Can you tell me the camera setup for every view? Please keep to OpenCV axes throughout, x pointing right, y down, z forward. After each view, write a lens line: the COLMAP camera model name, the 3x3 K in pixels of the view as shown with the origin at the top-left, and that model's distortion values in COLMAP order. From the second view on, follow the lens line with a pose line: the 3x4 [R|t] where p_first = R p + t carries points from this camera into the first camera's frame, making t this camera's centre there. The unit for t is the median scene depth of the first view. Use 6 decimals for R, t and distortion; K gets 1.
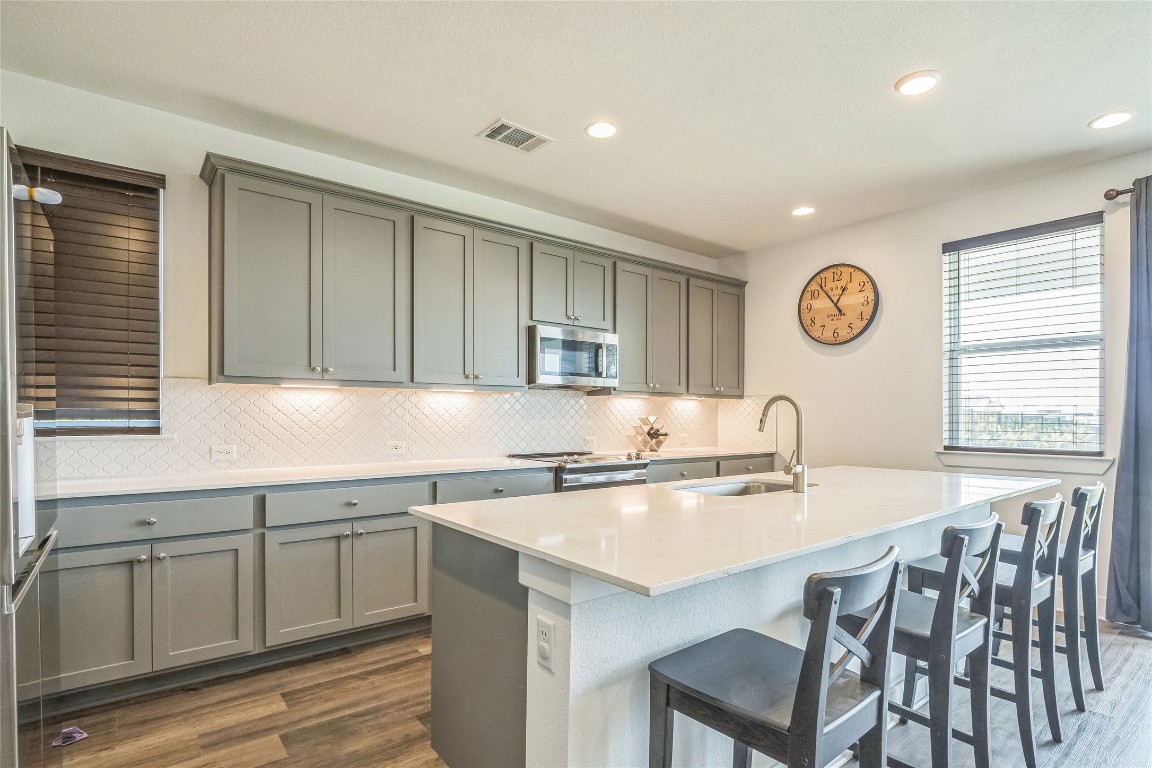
lens RADIAL K [[578.1, 0, 579.5], [0, 578.1, 420.9], [0, 0, 1]] dist [-0.005503, -0.001089]
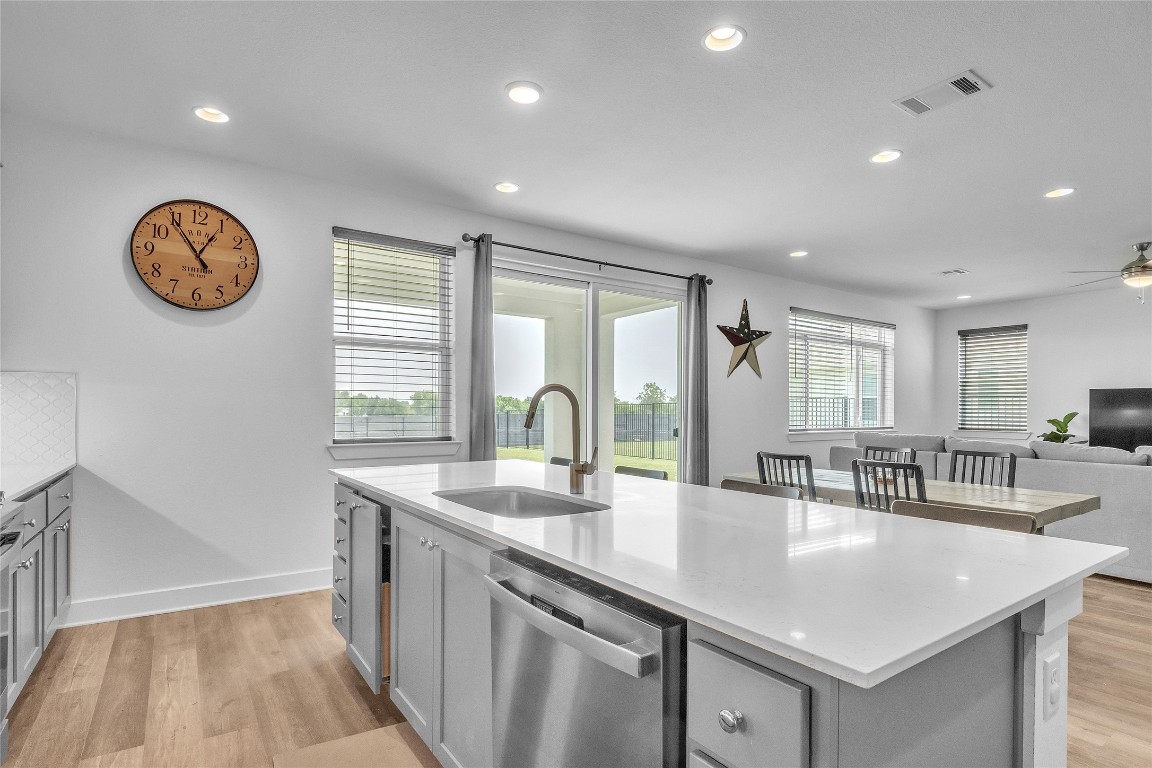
lens RADIAL K [[594.2, 0, 597.0], [0, 594.2, 409.9], [0, 0, 1]] dist [-0.004366, -0.001229]
pose [[0.051000, -0.000955, 0.998698, -0.285089], [0.004314, 0.999990, 0.000736, -0.003744], [-0.998689, 0.004270, 0.051004, 0.459458]]
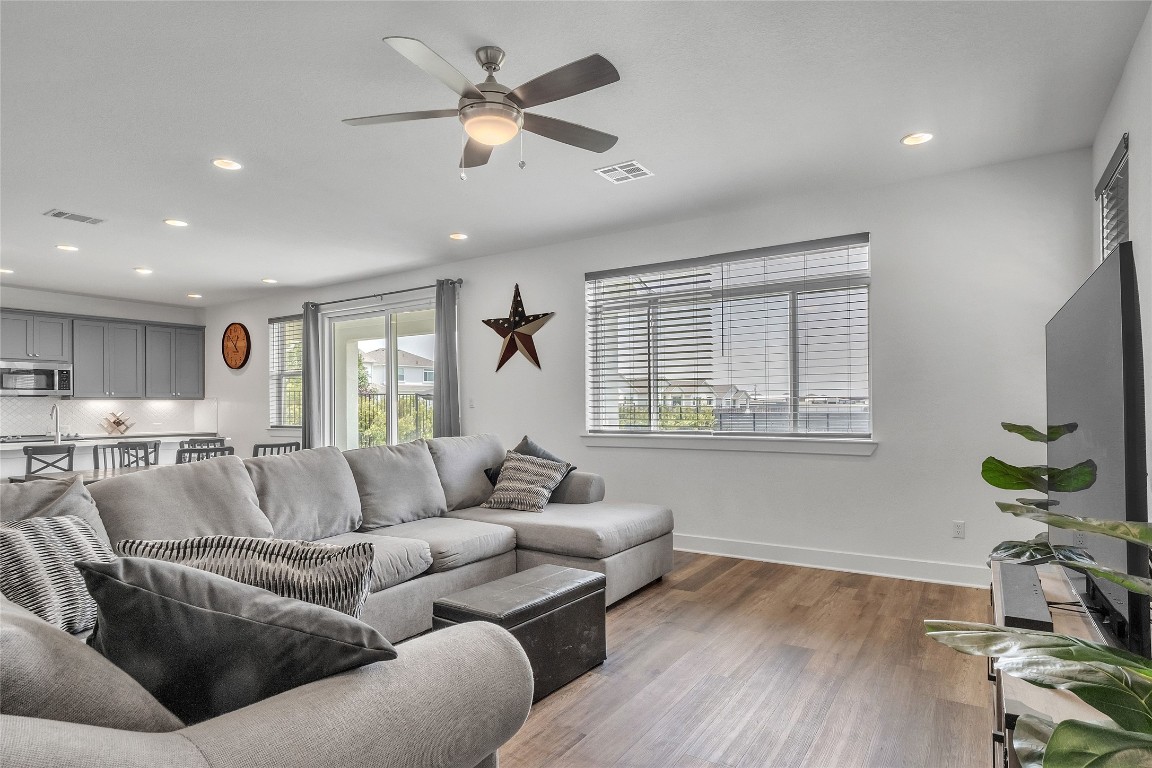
lens RADIAL K [[594.2, 0, 597.0], [0, 594.2, 409.9], [0, 0, 1]] dist [-0.004366, -0.001229]
pose [[0.941703, -0.010016, 0.336297, 0.876314], [0.012241, 0.999915, -0.004495, 0.011805], [-0.336224, 0.008349, 0.941745, -1.057217]]
